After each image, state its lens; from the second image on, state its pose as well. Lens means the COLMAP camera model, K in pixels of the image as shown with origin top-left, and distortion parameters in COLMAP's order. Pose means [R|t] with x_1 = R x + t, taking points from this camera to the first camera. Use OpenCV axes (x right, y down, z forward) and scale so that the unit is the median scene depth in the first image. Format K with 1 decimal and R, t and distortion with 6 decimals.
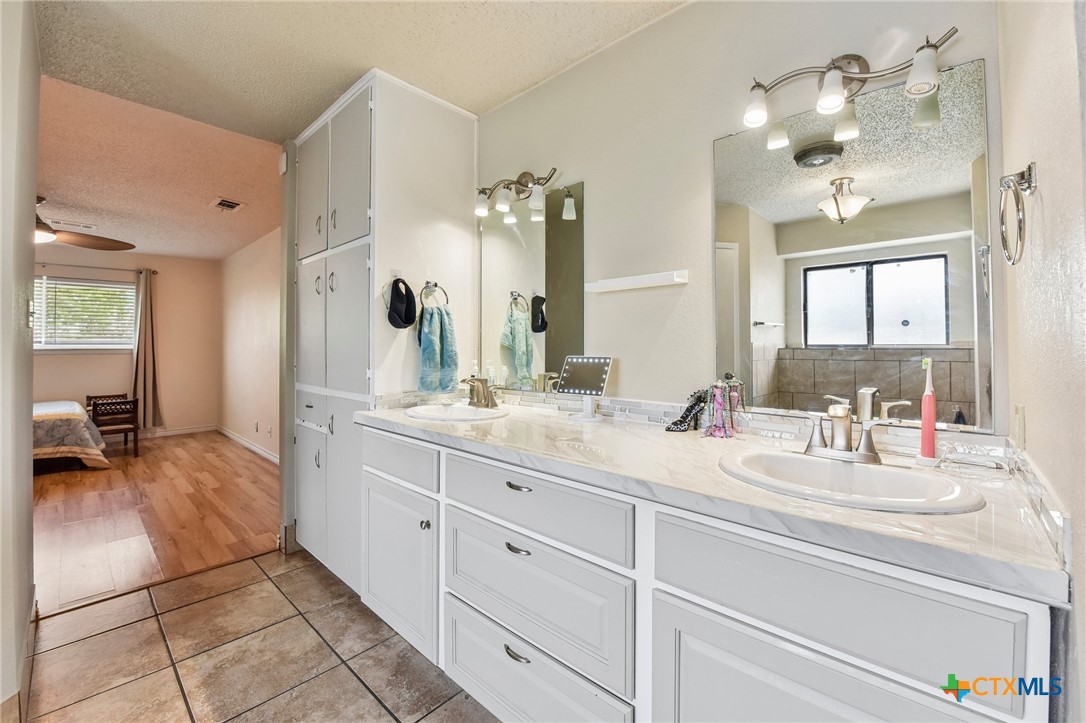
lens RADIAL K [[443.0, 0, 548.9], [0, 443.0, 338.8], [0, 0, 1]] dist [-0.019944, -0.000301]
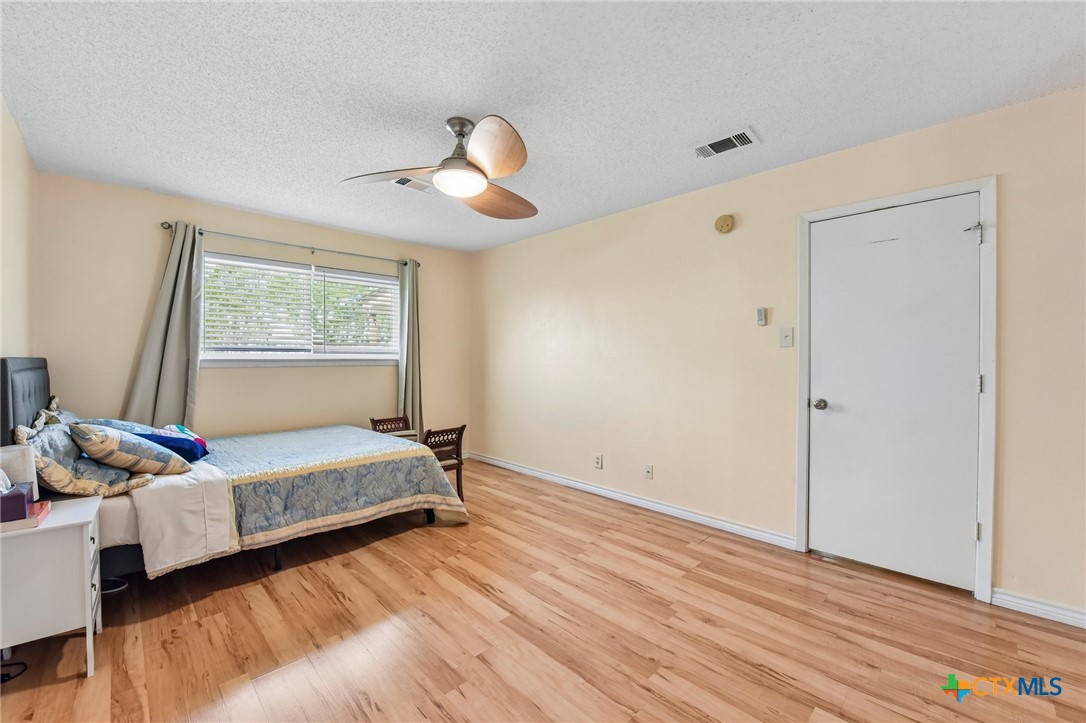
lens RADIAL K [[435.5, 0, 549.9], [0, 435.5, 361.8], [0, 0, 1]] dist [-0.016531, -0.000797]
pose [[0.998945, 0.006813, -0.045406, -0.871219], [-0.005693, 0.999677, 0.024762, 0.008026], [0.045560, -0.024477, 0.998662, 0.287667]]
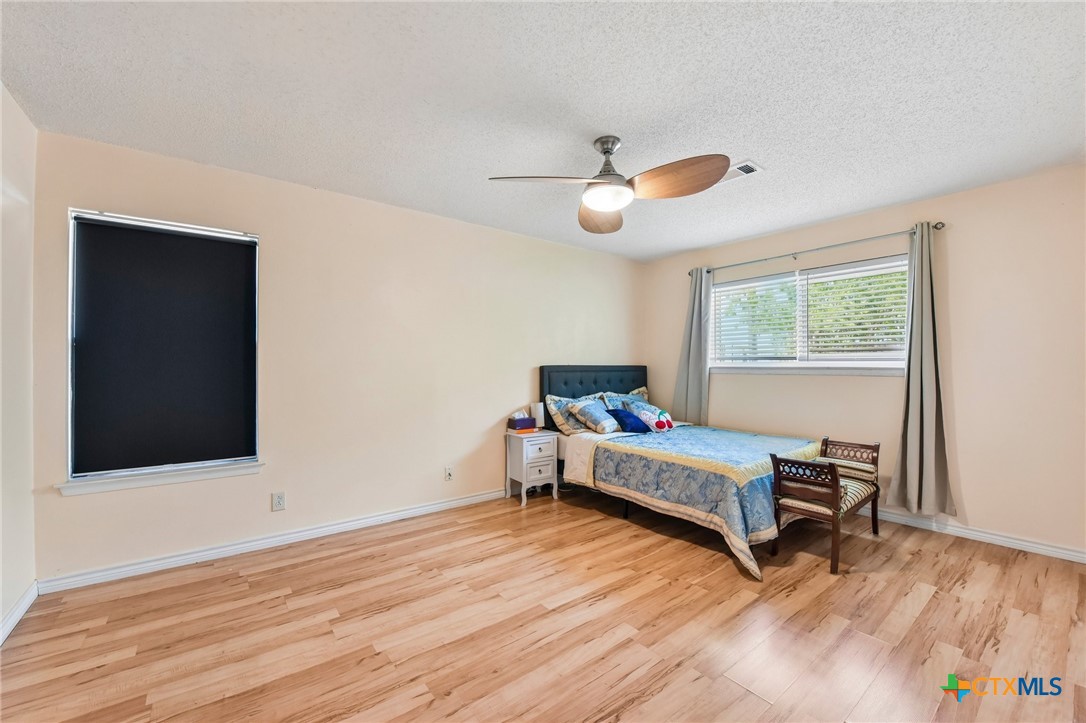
lens RADIAL K [[434.6, 0, 550.5], [0, 434.6, 365.2], [0, 0, 1]] dist [-0.017659, -0.000462]
pose [[-0.161651, 0.005761, -0.986831, -0.432492], [0.013262, 0.999905, 0.003665, 0.014227], [0.986759, -0.012495, -0.161712, 0.853771]]
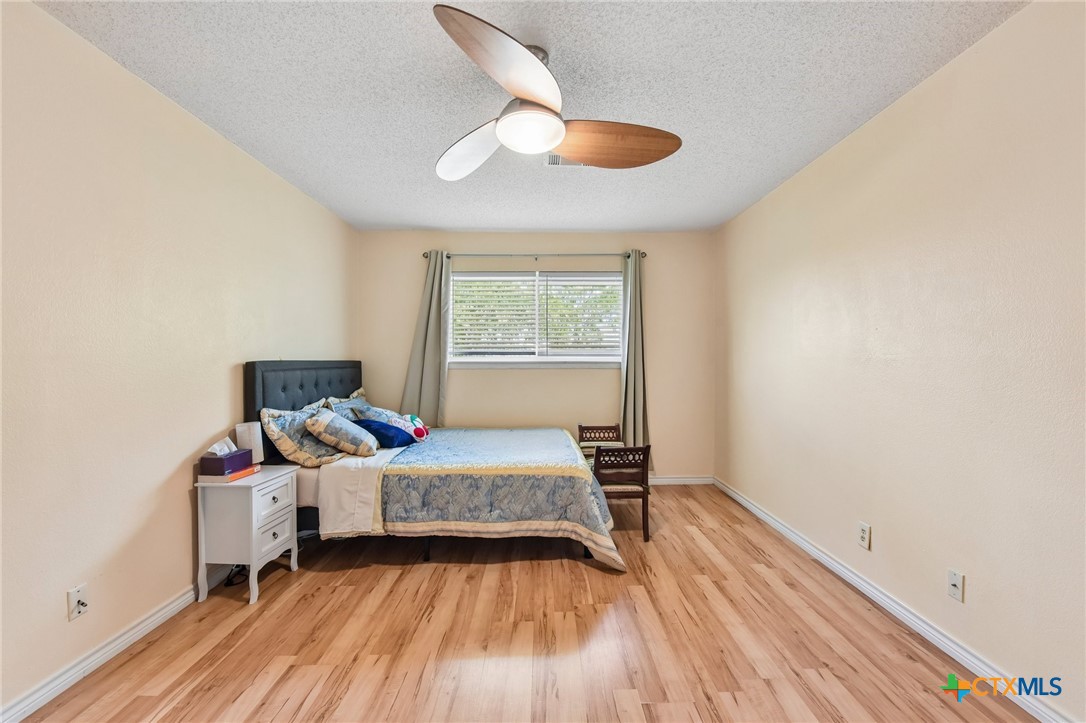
lens RADIAL K [[435.5, 0, 549.9], [0, 435.5, 361.8], [0, 0, 1]] dist [-0.016531, -0.000797]
pose [[0.686559, 0.008023, -0.727030, -0.689307], [0.007920, 0.999797, 0.018512, 0.010876], [0.727031, -0.018468, 0.686356, 0.558668]]
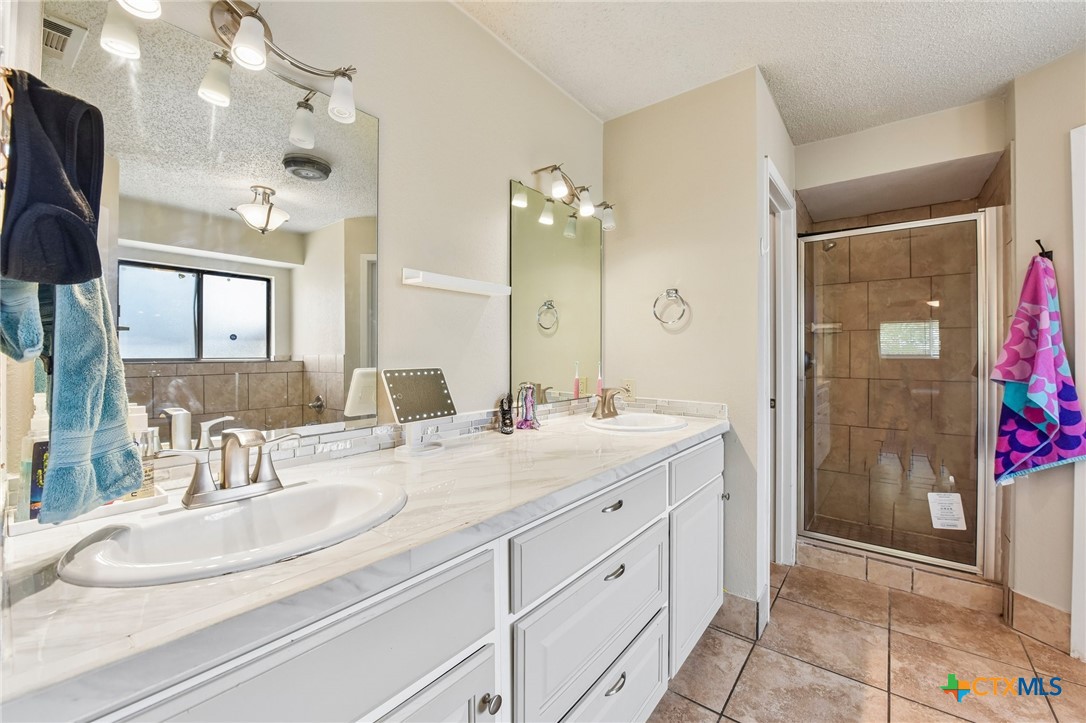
lens RADIAL K [[436.3, 0, 549.3], [0, 436.3, 354.3], [0, 0, 1]] dist [-0.019965, -0.000710]
pose [[-0.079207, 0.008152, 0.996825, -0.273282], [-0.012734, 0.999877, -0.009188, 0.005255], [-0.996777, -0.013421, -0.079094, 0.343223]]
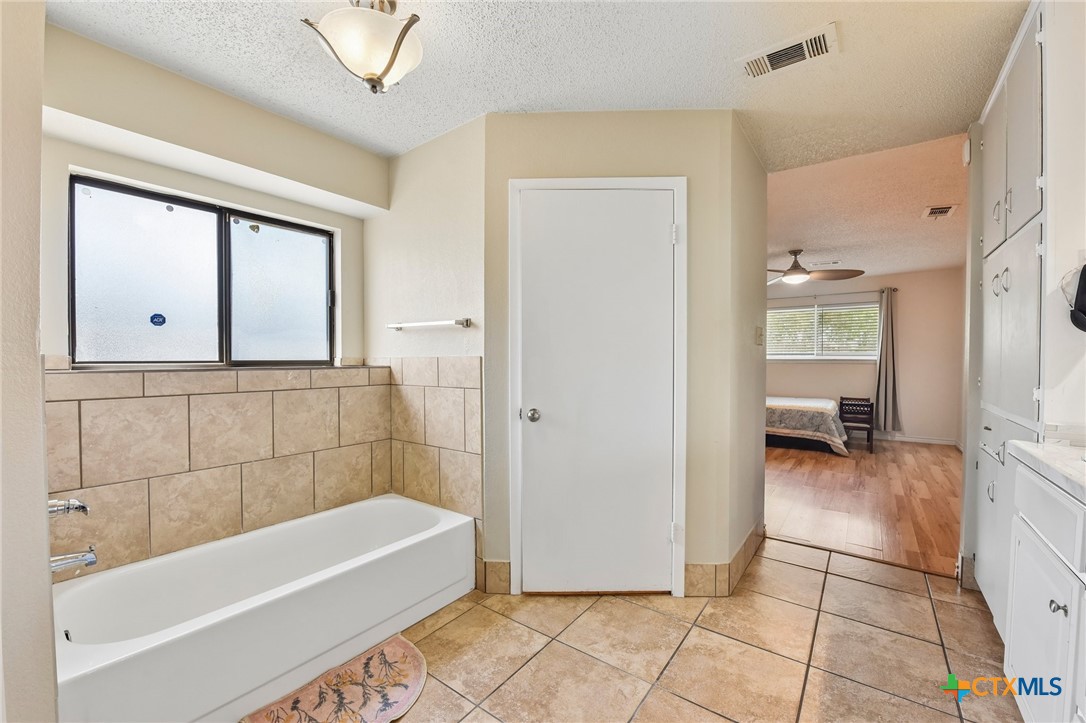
lens RADIAL K [[434.6, 0, 550.5], [0, 434.6, 365.2], [0, 0, 1]] dist [-0.017659, -0.000462]
pose [[0.104027, 0.022474, -0.994321, 0.108189], [0.011811, 0.999646, 0.023830, 0.000252], [0.994504, -0.014223, 0.103725, 0.039572]]
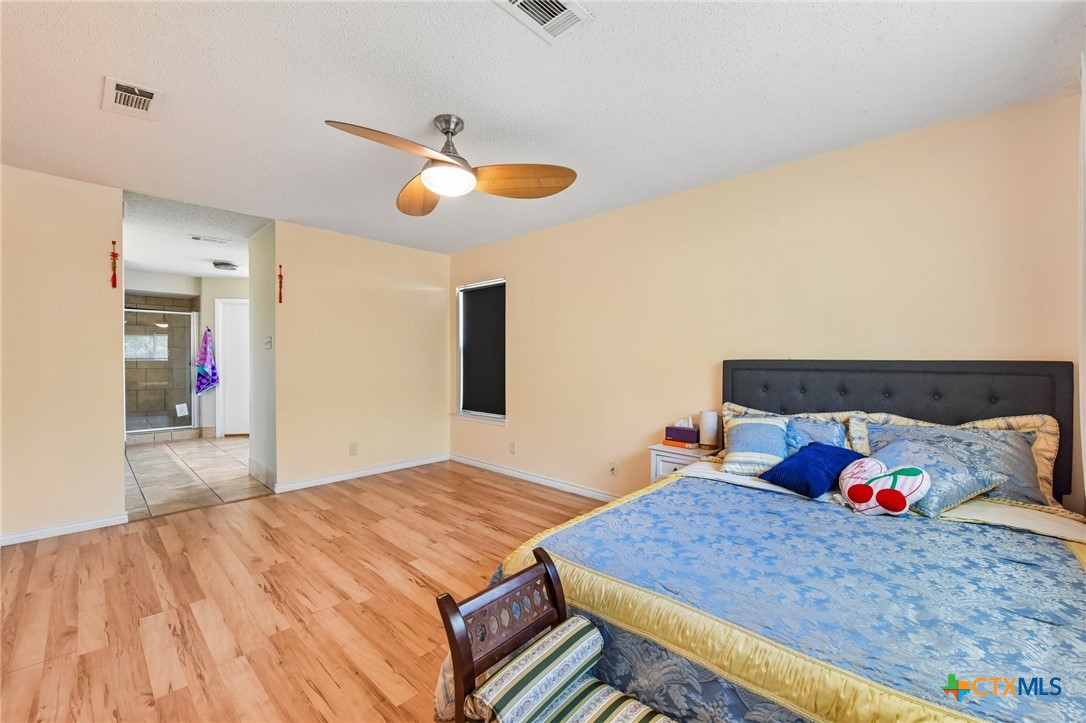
lens RADIAL K [[434.6, 0, 550.5], [0, 434.6, 365.2], [0, 0, 1]] dist [-0.017659, -0.000462]
pose [[-0.999992, 0.003465, 0.002168, -1.140521], [0.003465, 0.999994, 0.000267, 0.025726], [-0.002167, 0.000275, -0.999998, 1.379689]]
